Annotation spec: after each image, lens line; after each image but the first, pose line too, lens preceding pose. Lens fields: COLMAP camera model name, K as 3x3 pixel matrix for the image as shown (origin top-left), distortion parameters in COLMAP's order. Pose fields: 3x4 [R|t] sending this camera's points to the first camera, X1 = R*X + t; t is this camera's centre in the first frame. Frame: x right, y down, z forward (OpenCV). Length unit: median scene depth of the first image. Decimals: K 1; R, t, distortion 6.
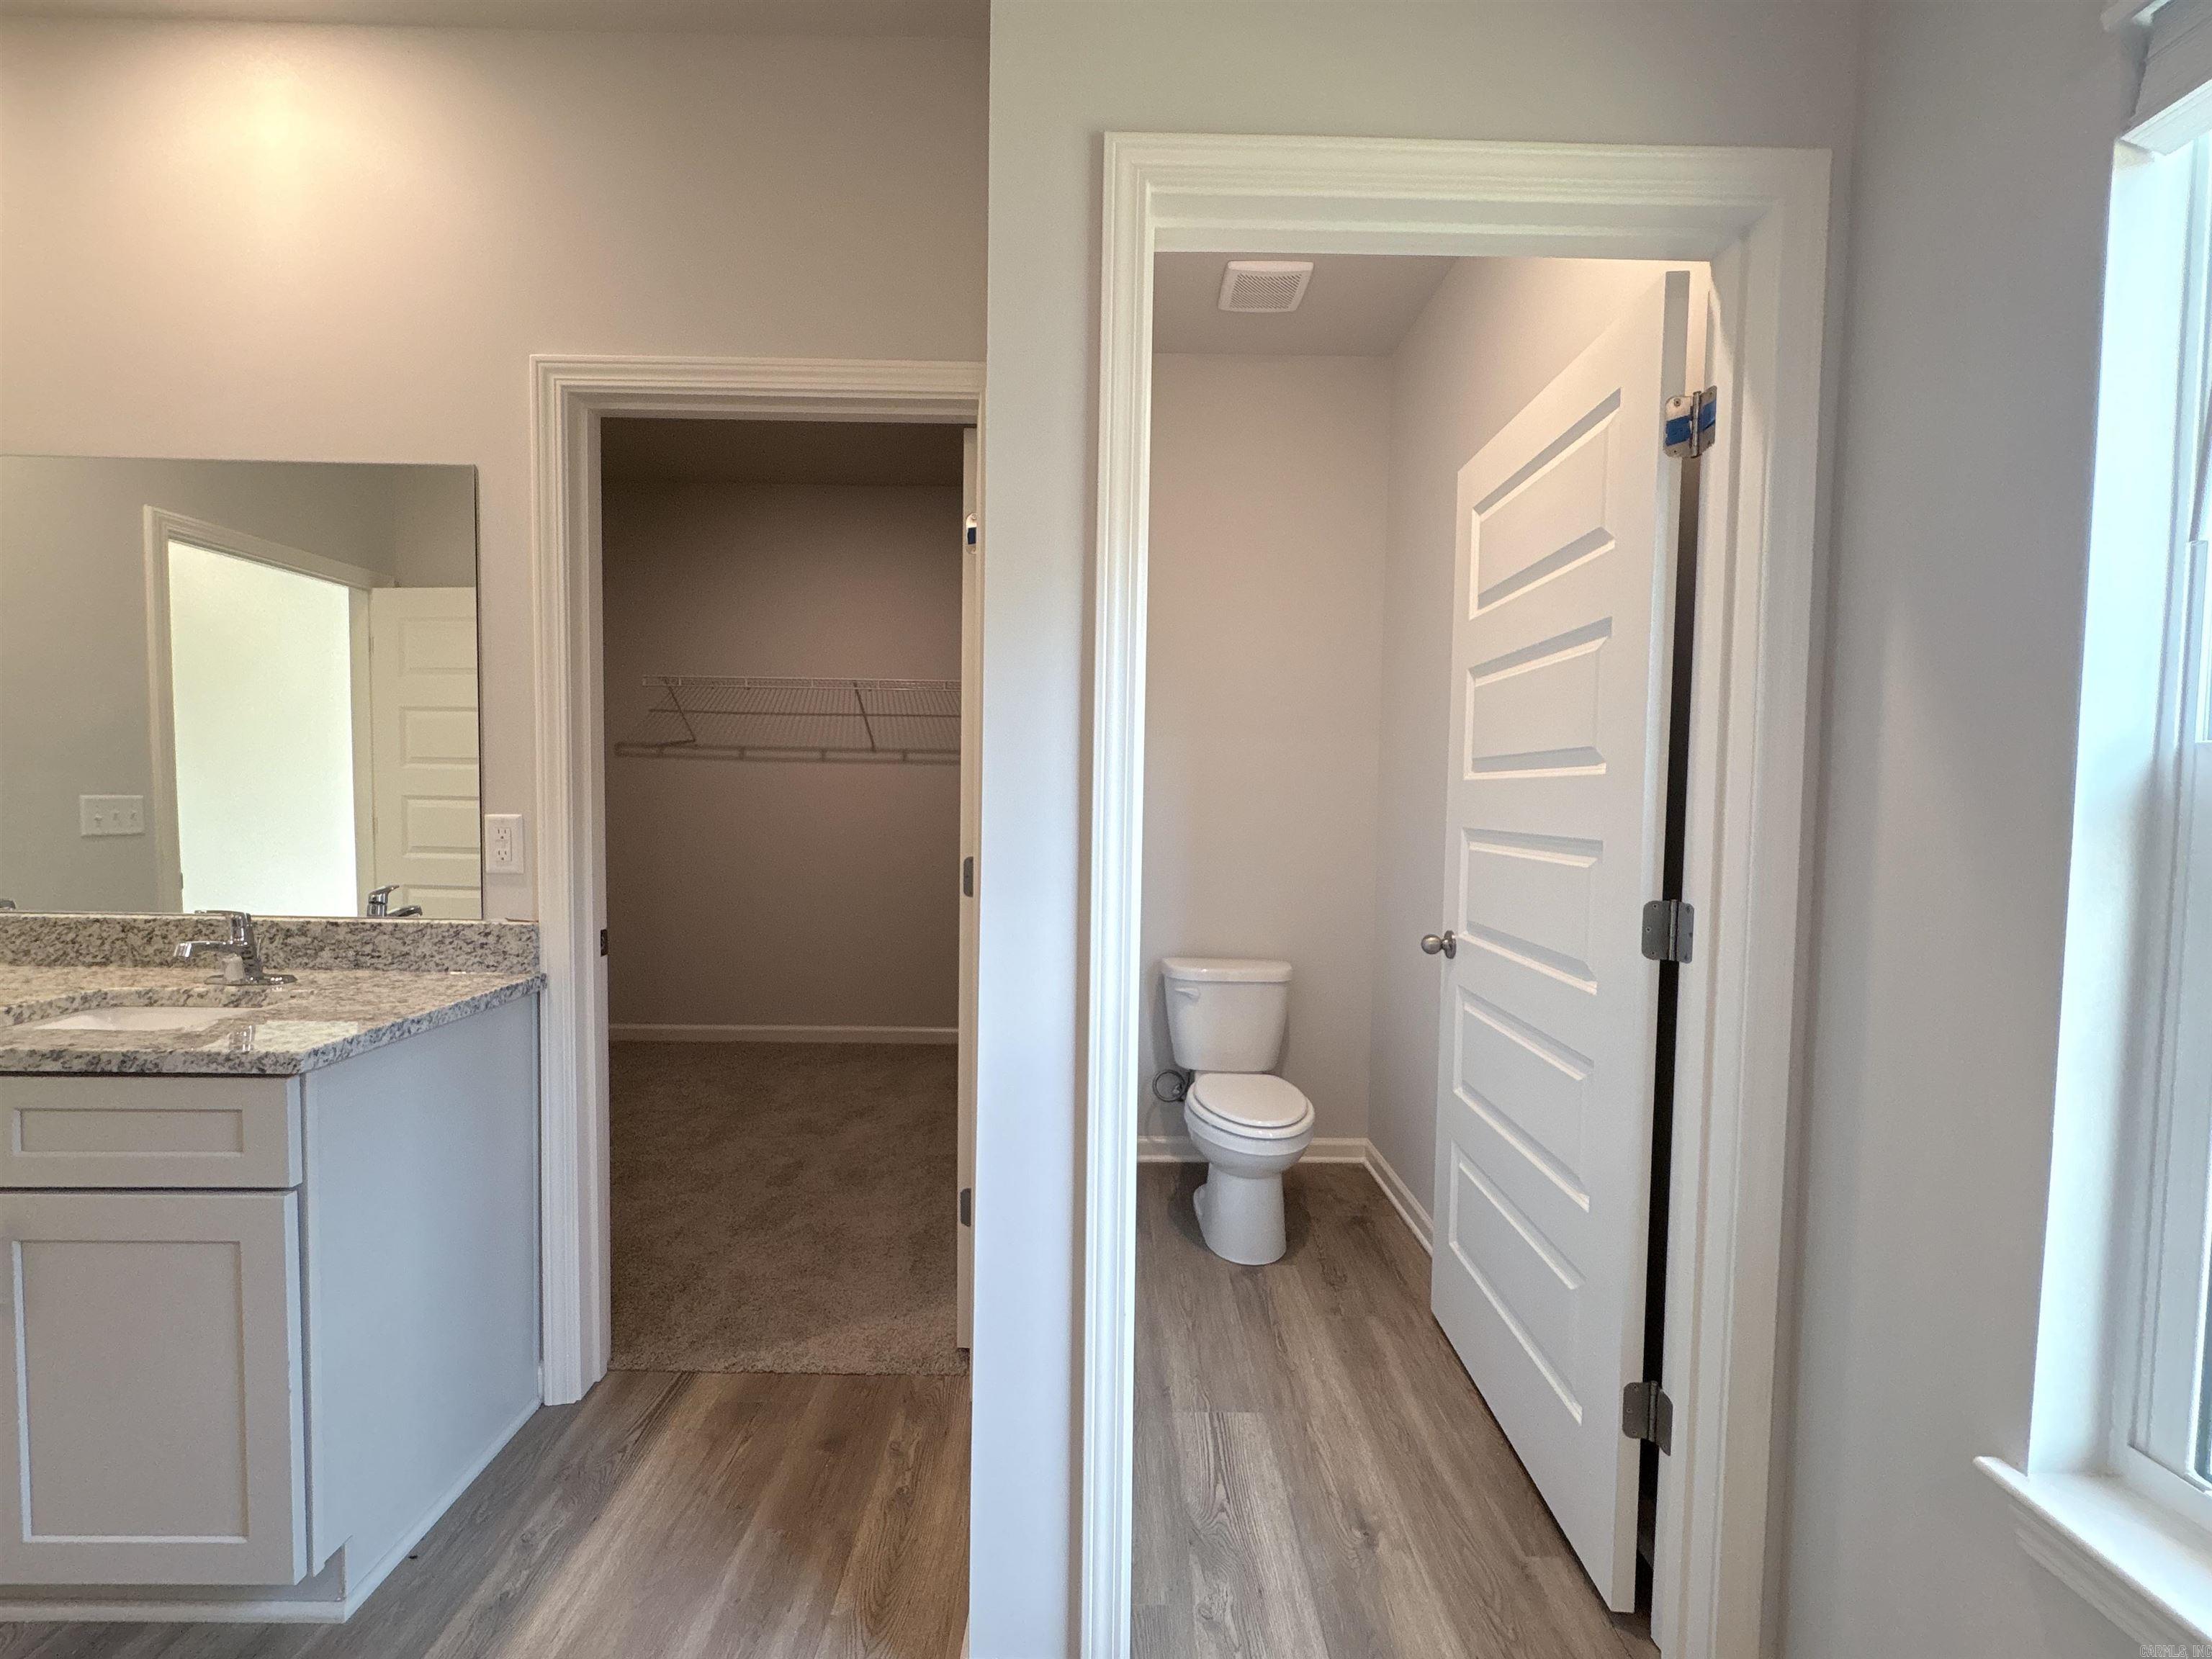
lens RADIAL K [[883.4, 0, 1104.5], [0, 883.4, 847.3], [0, 0, 1]] dist [-0.004478, 0.000989]
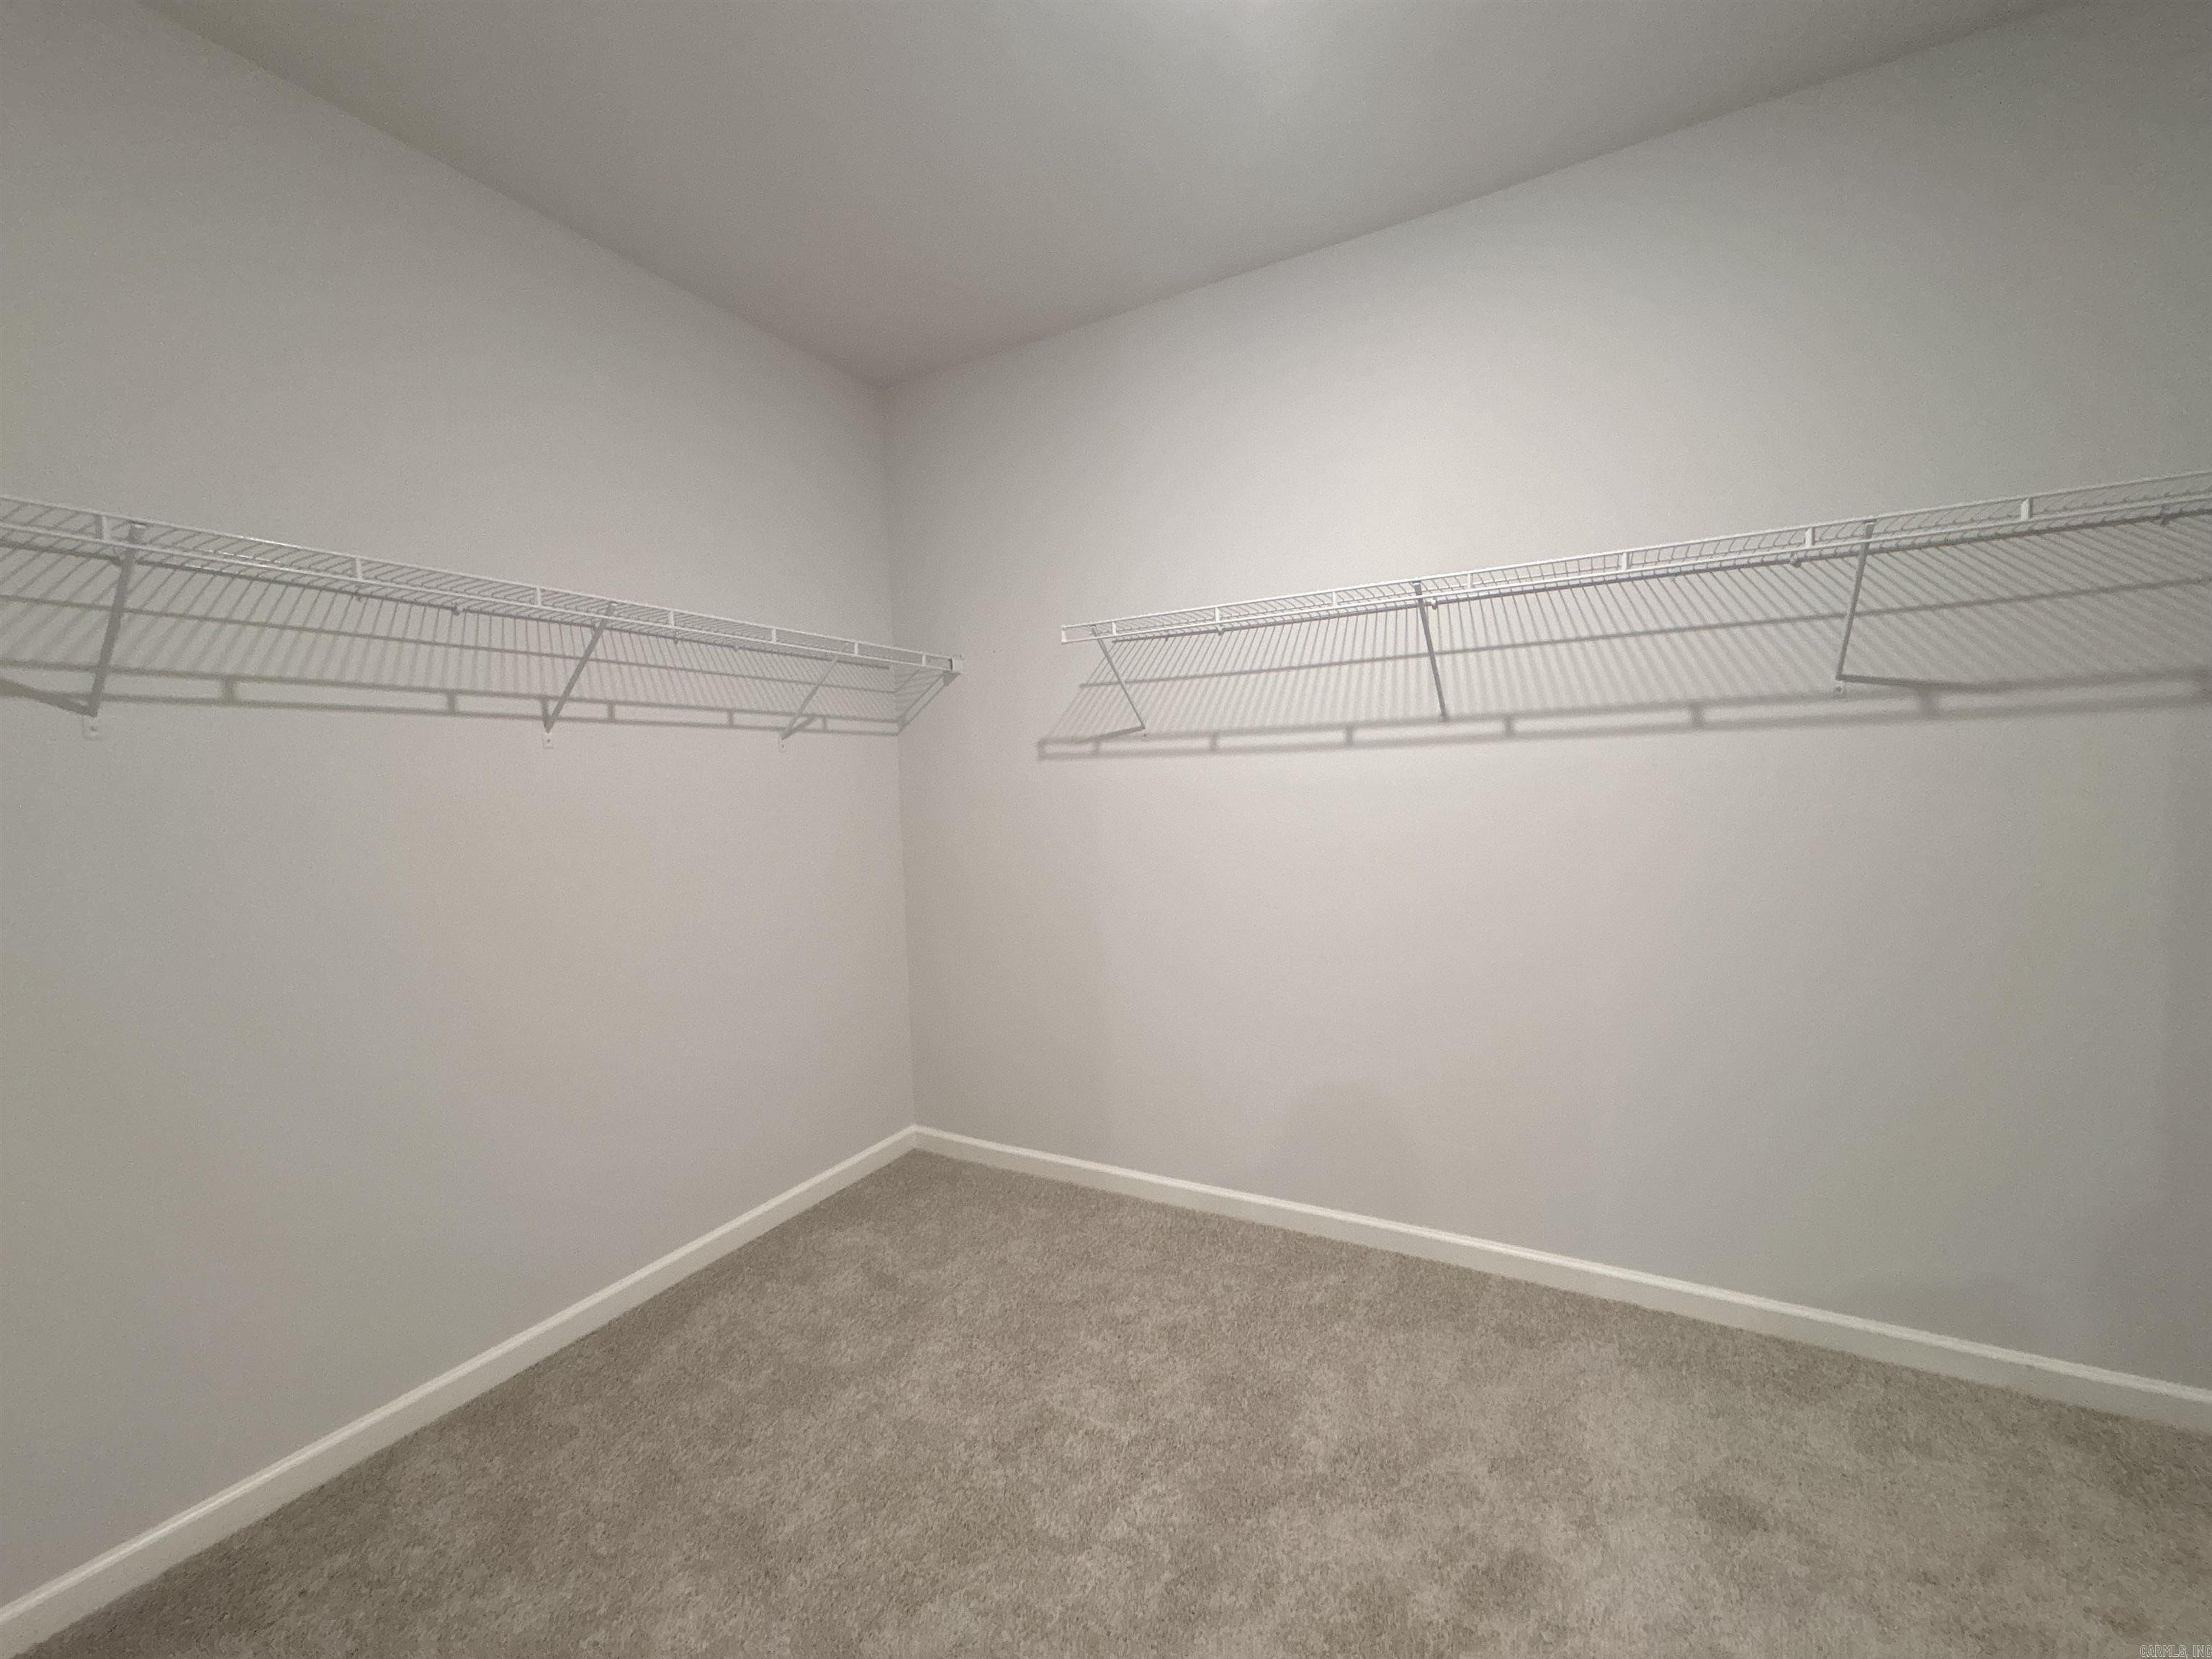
lens RADIAL K [[883.4, 0, 1091.8], [0, 883.4, 832.2], [0, 0, 1]] dist [-0.004478, 0.000989]
pose [[0.866246, -0.018018, -0.499293, -0.183438], [0.023782, 0.999704, 0.005185, -0.050308], [0.499051, -0.016366, 0.866418, 0.434879]]
